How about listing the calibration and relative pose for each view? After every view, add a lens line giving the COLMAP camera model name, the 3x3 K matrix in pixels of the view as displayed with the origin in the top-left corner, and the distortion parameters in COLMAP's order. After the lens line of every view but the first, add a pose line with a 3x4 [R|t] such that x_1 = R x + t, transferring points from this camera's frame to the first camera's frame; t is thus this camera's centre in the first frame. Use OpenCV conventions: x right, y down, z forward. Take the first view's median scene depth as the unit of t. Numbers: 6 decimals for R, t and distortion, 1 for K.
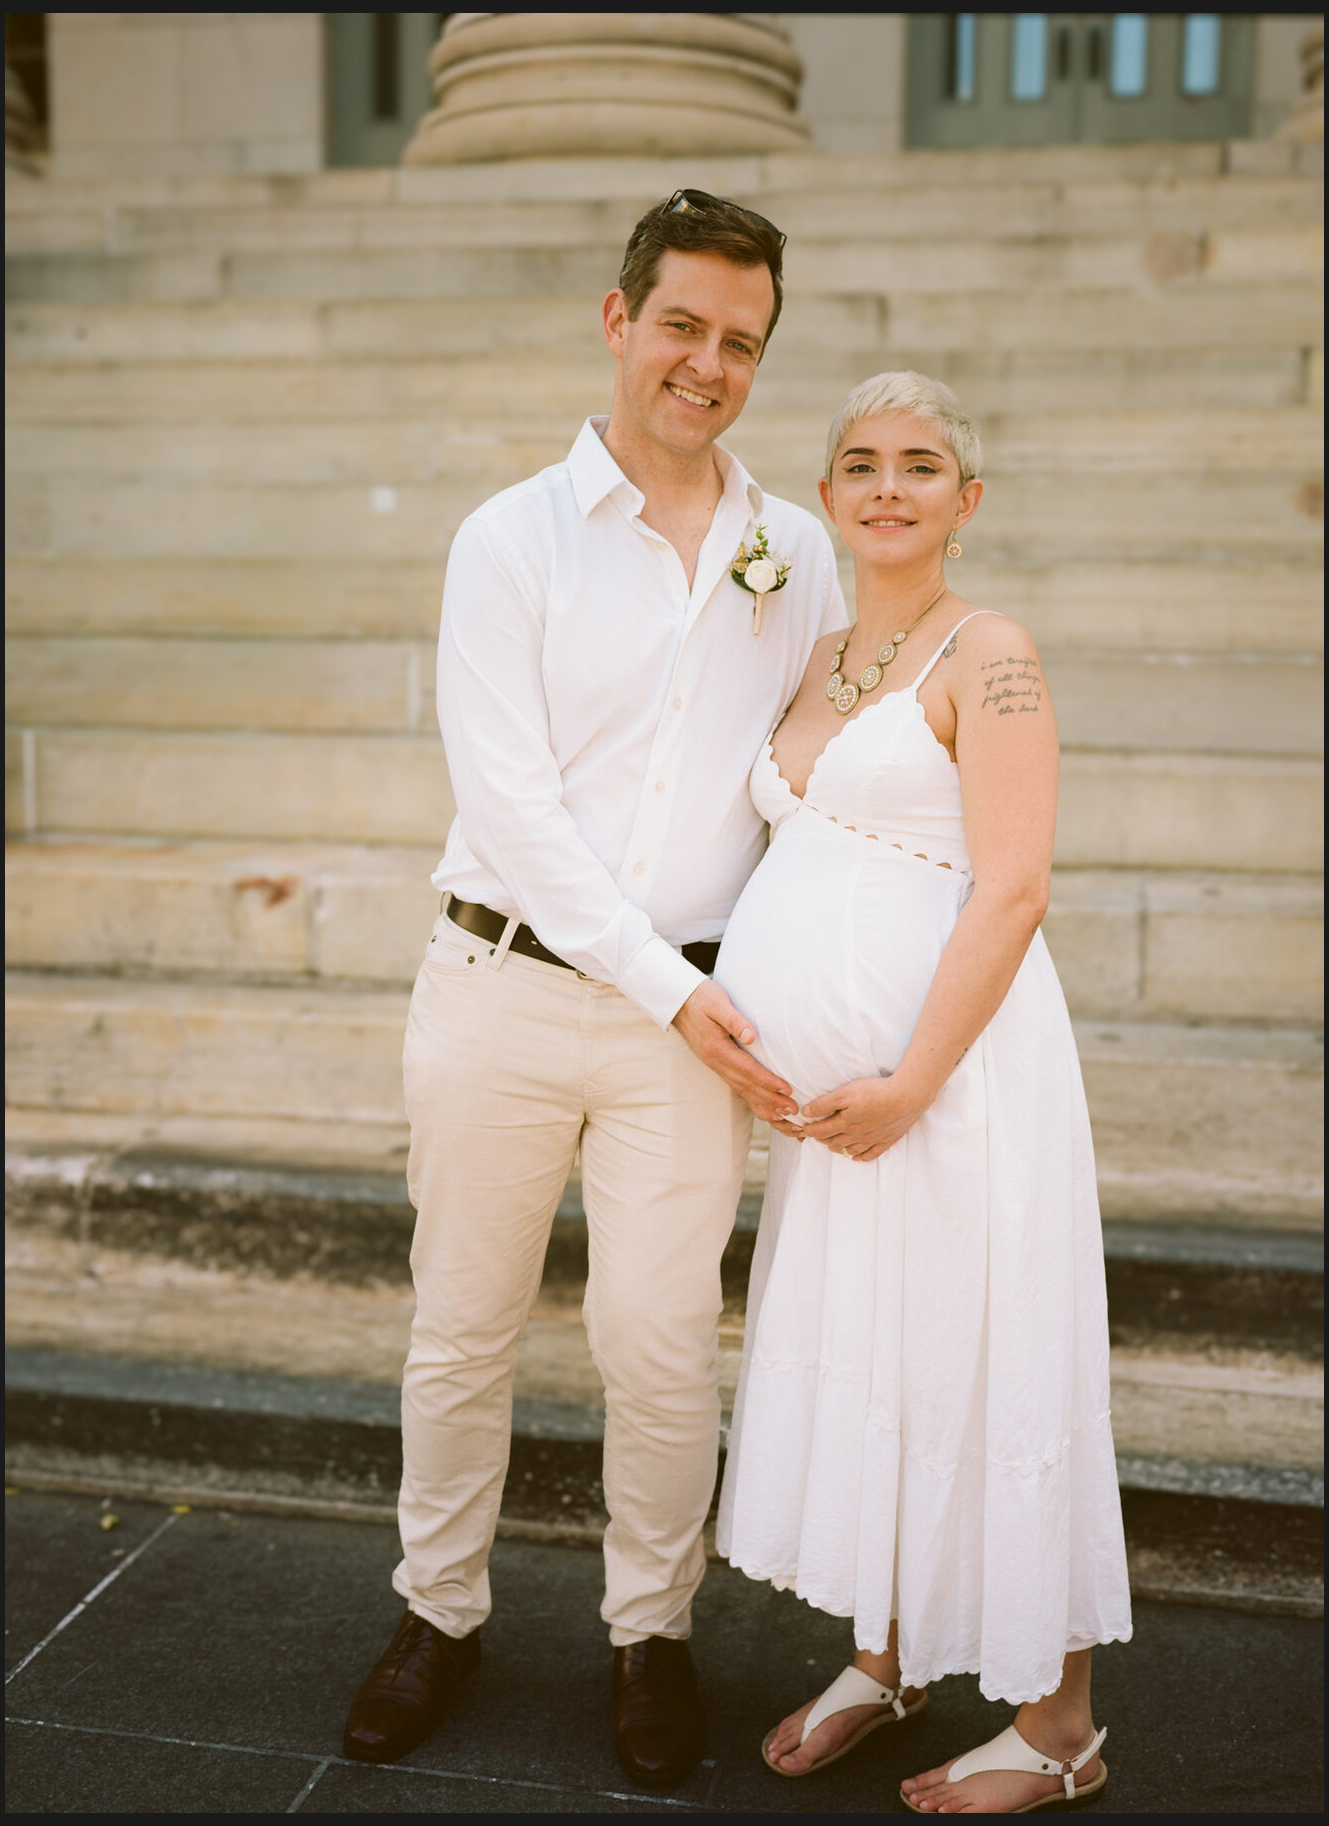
lens RADIAL K [[2320.9, 0, 664.5], [0, 2320.9, 913.0], [0, 0, 1]] dist [0.004701, -0.043366]
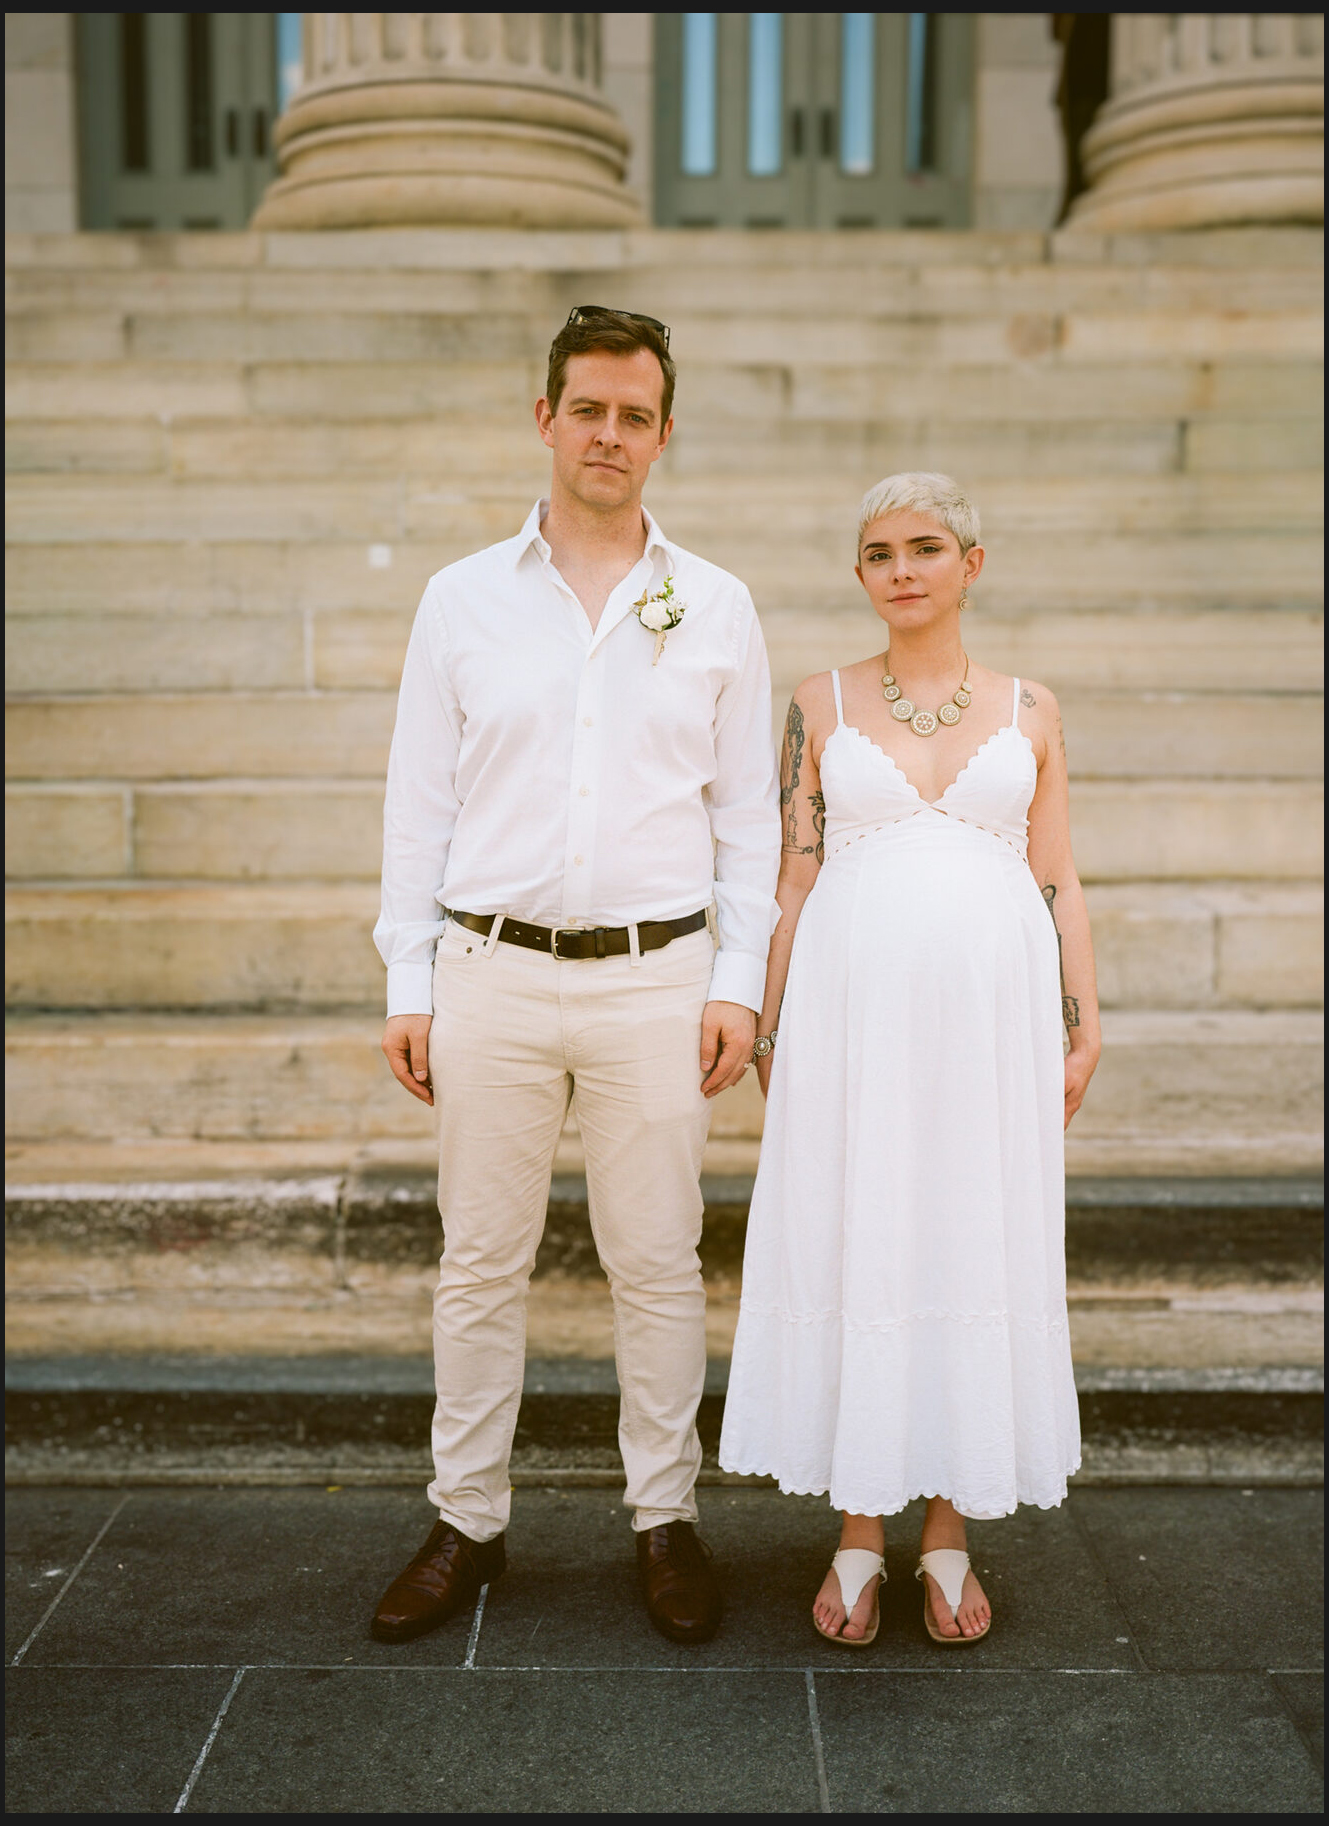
lens RADIAL K [[2327.3, 0, 707.2], [0, 2327.3, 913.1], [0, 0, 1]] dist [-0.004552, 0.044327]
pose [[0.975558, -0.033758, 0.217132, -0.280183], [0.037752, 0.999185, -0.014273, 0.004944], [-0.216474, 0.022121, 0.976038, -0.073787]]
